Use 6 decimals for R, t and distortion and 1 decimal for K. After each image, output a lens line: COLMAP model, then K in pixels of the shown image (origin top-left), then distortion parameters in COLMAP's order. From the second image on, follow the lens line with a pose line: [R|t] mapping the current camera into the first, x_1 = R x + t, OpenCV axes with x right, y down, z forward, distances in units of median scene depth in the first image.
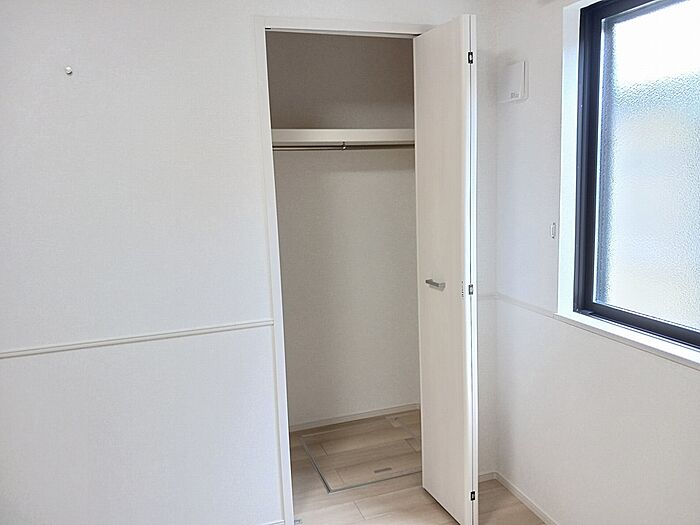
lens RADIAL K [[543.0, 0, 350.0], [0, 543.0, 262.5], [0, 0, 1]] dist [-0.000317, -0.001087]
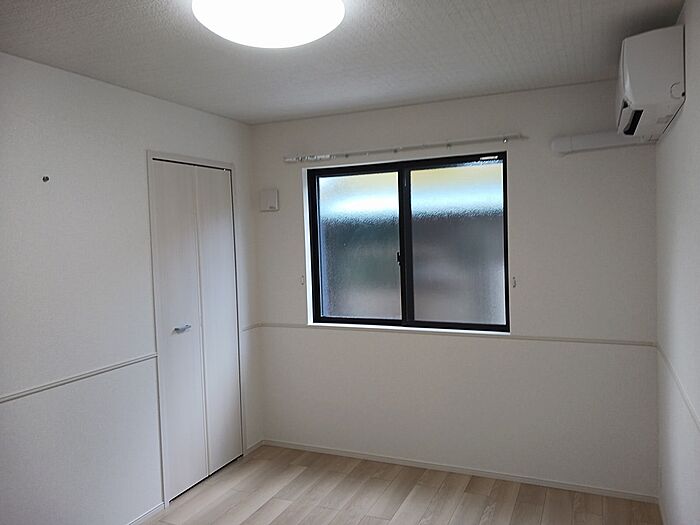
lens RADIAL K [[543.0, 0, 350.0], [0, 543.0, 262.5], [0, 0, 1]] dist [-0.000317, -0.001087]
pose [[0.680560, -0.023238, 0.732324, -0.848873], [0.122759, 0.988985, -0.082699, 0.052754], [-0.722335, 0.146181, 0.675916, -0.375627]]
